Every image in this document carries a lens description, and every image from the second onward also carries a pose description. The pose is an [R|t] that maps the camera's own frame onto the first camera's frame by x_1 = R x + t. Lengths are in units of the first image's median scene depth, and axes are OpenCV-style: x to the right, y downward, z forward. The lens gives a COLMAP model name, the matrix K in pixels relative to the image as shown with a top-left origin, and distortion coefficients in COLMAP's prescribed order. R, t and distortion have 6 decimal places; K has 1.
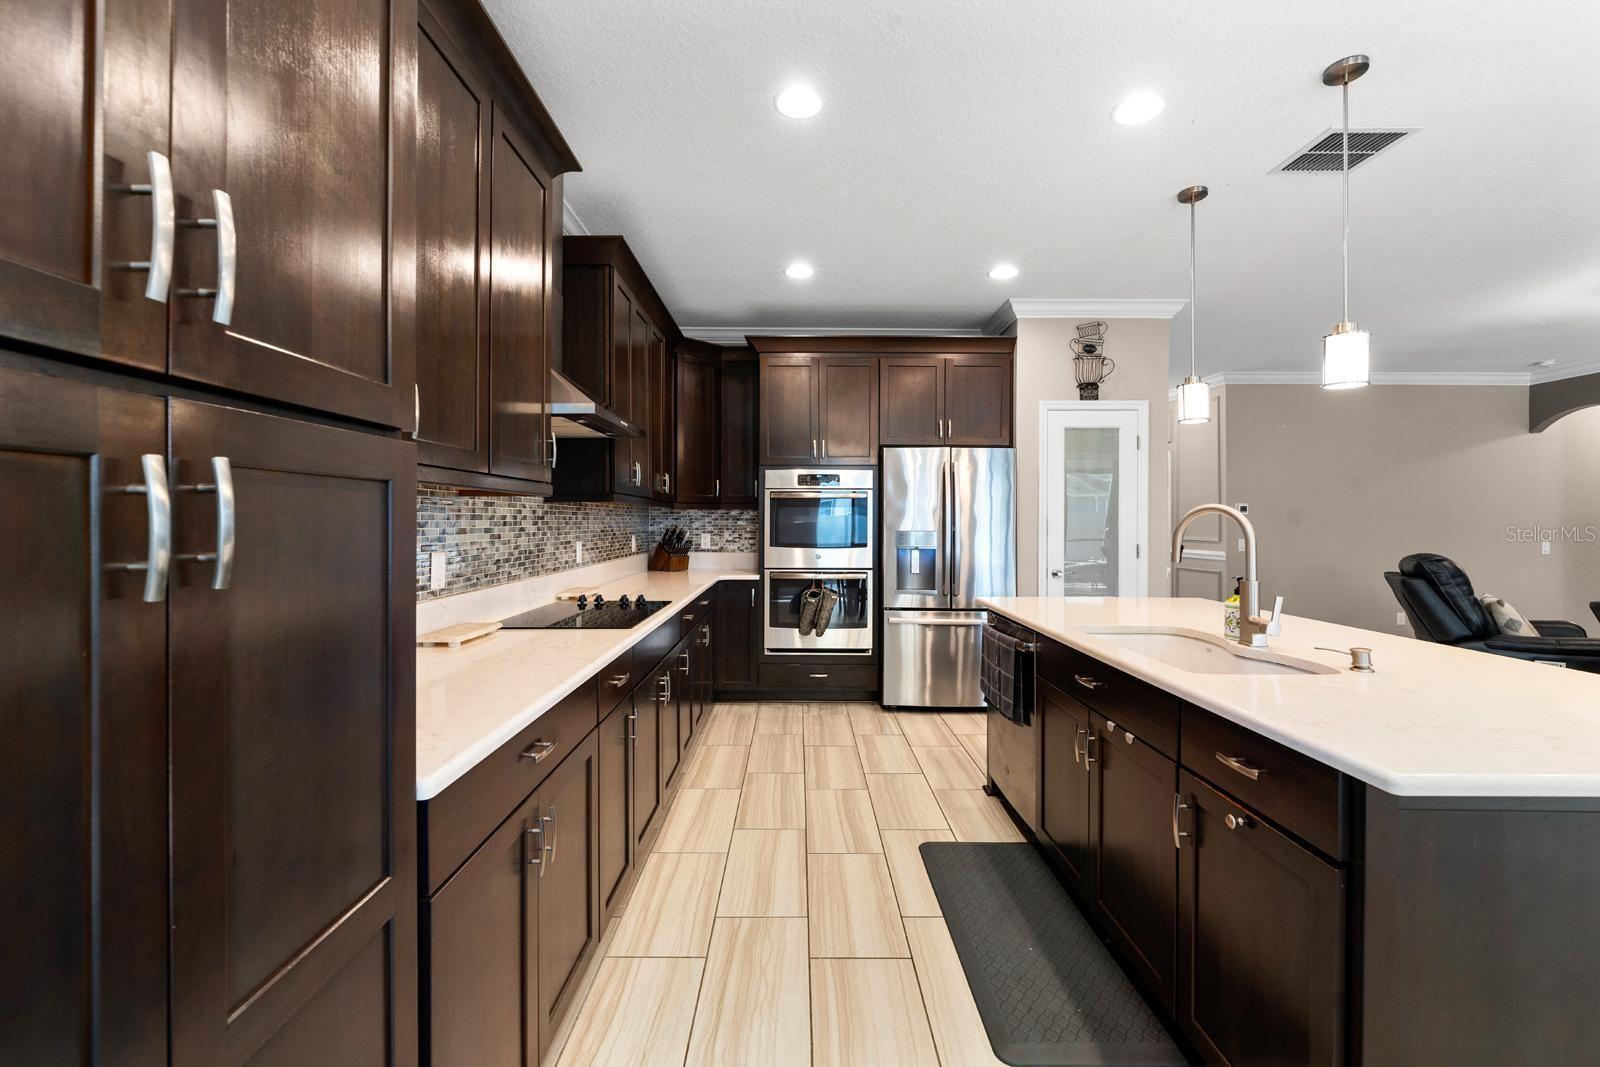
lens RADIAL K [[648.9, 0, 803.5], [0, 648.9, 523.4], [0, 0, 1]] dist [-0.000411, -0.000044]
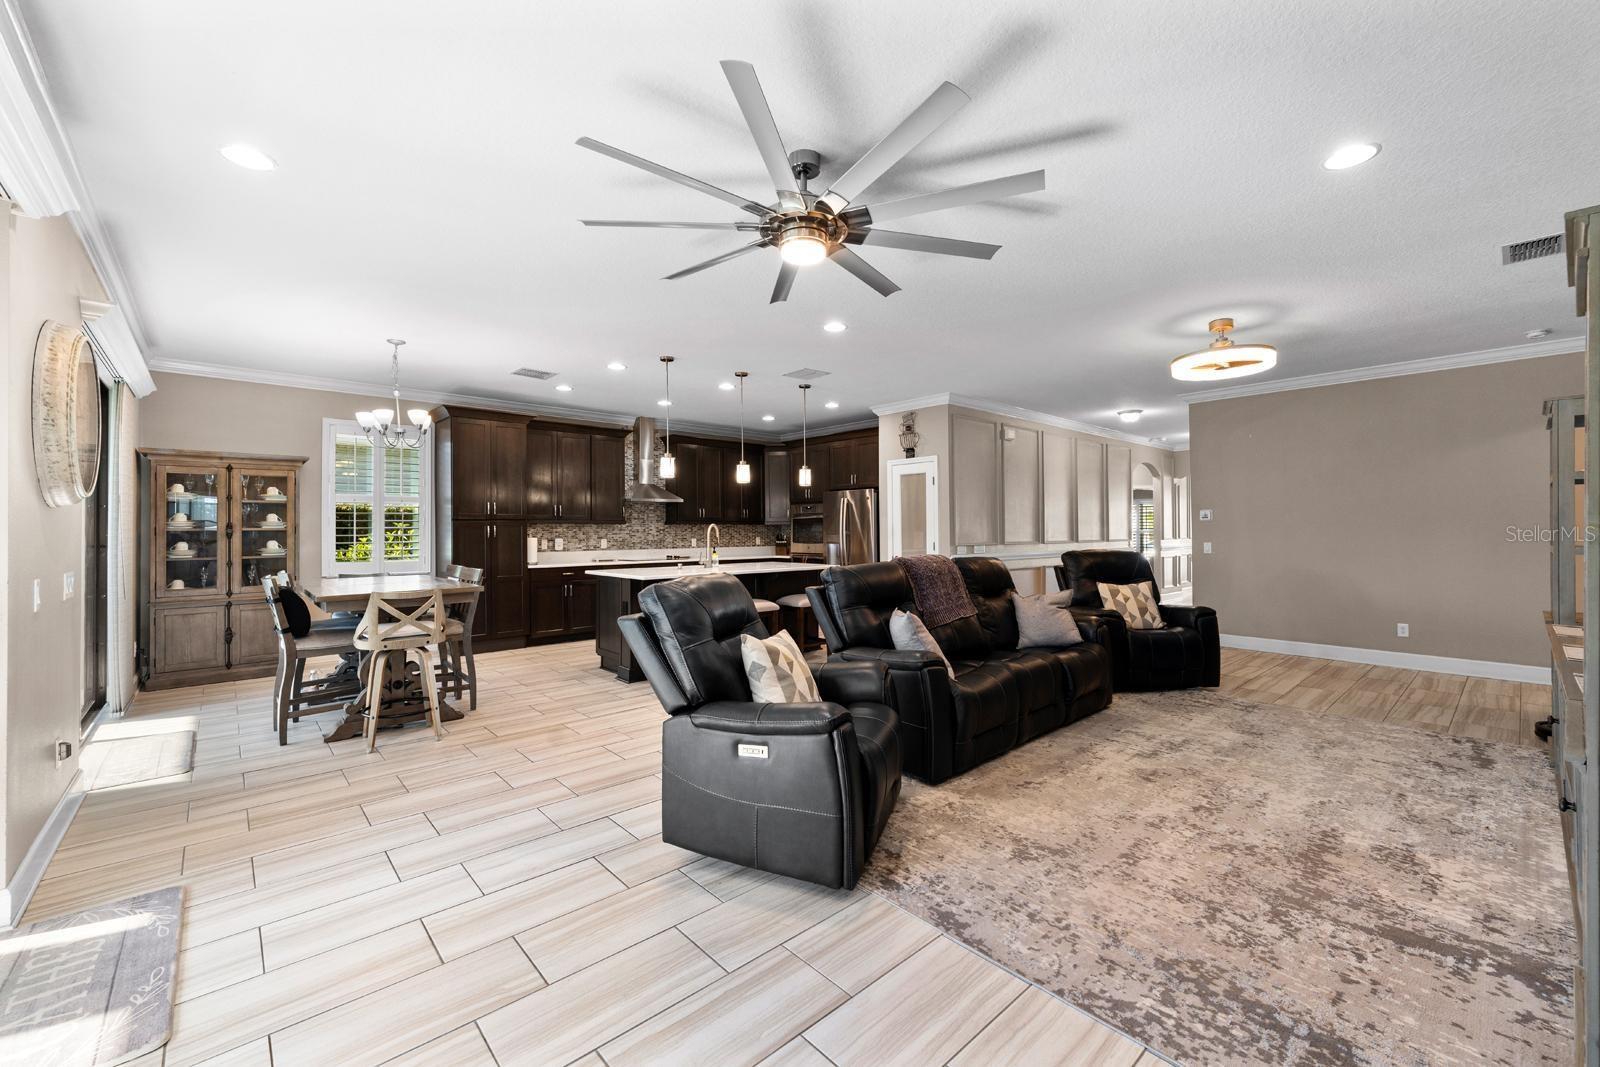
lens RADIAL K [[648.9, 0, 806.7], [0, 648.9, 525.7], [0, 0, 1]] dist [-0.000411, -0.000044]
pose [[0.661751, -0.010595, -0.749649, 1.538799], [0.003412, 0.999932, -0.011121, 0.006048], [0.749716, 0.004802, 0.661742, -0.335018]]
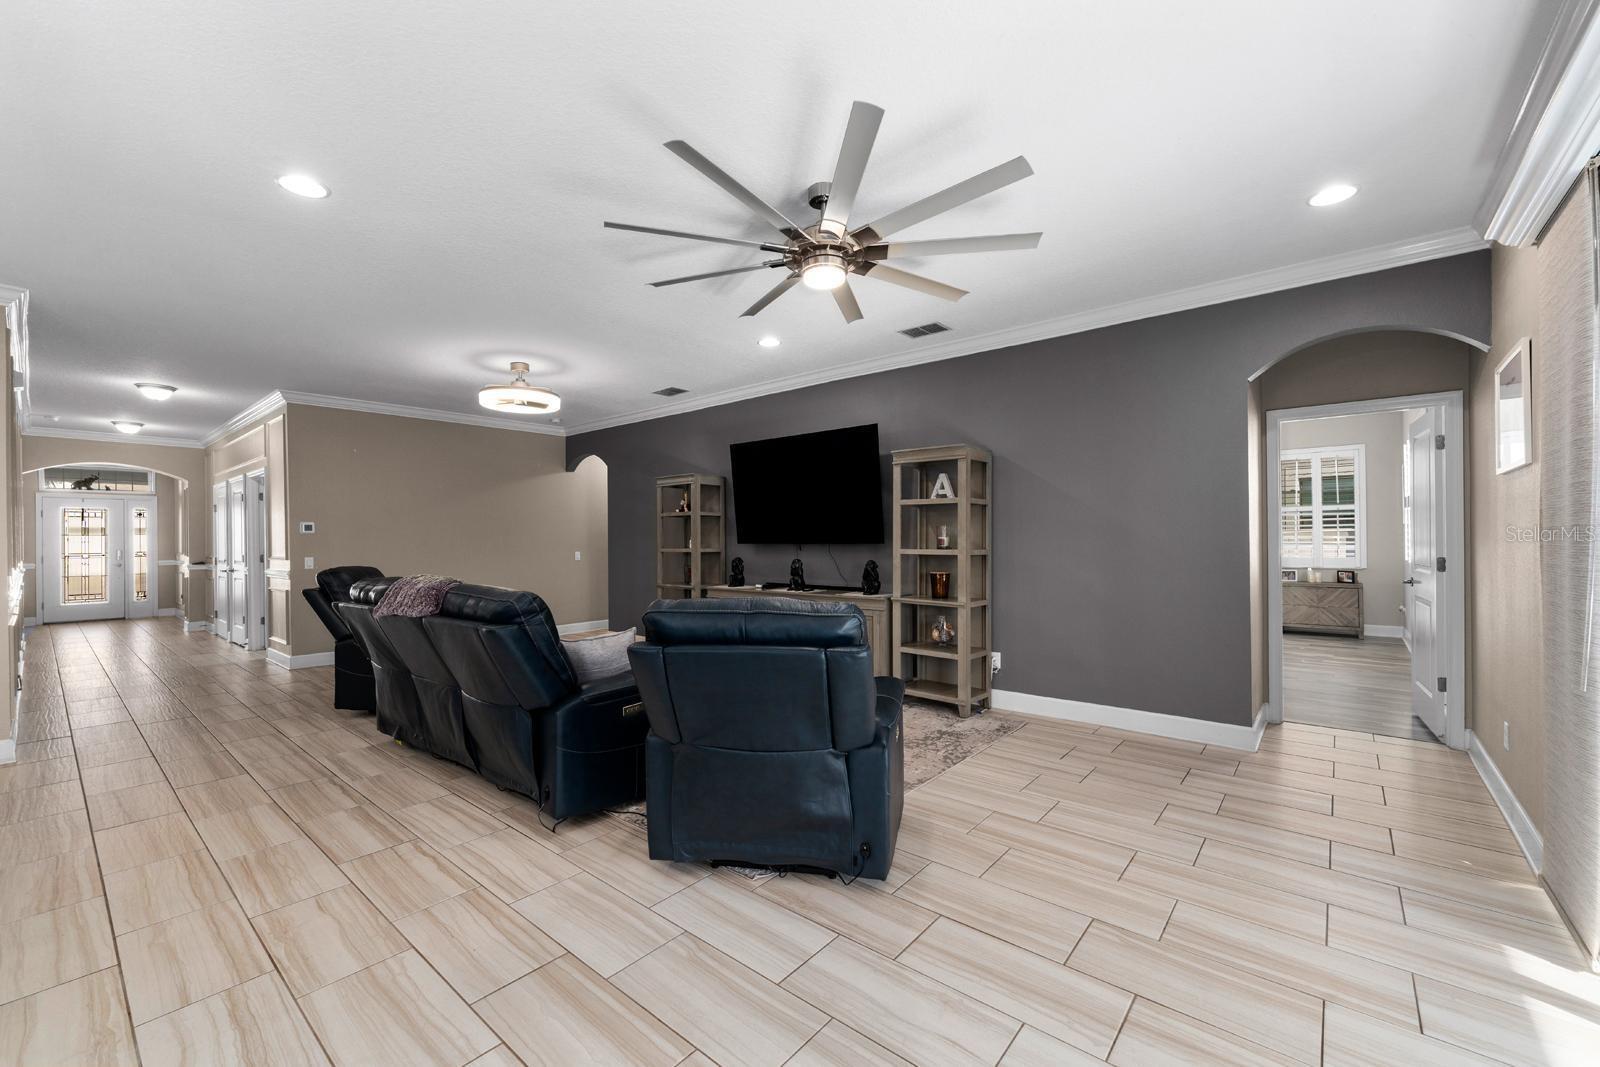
lens RADIAL K [[648.9, 0, 811.8], [0, 648.9, 539.4], [0, 0, 1]] dist [-0.000411, -0.000044]
pose [[0.645583, -0.013448, 0.763572, 0.510545], [0.015479, 0.999870, 0.004522, 0.006233], [-0.763533, 0.008899, 0.645707, -0.338188]]
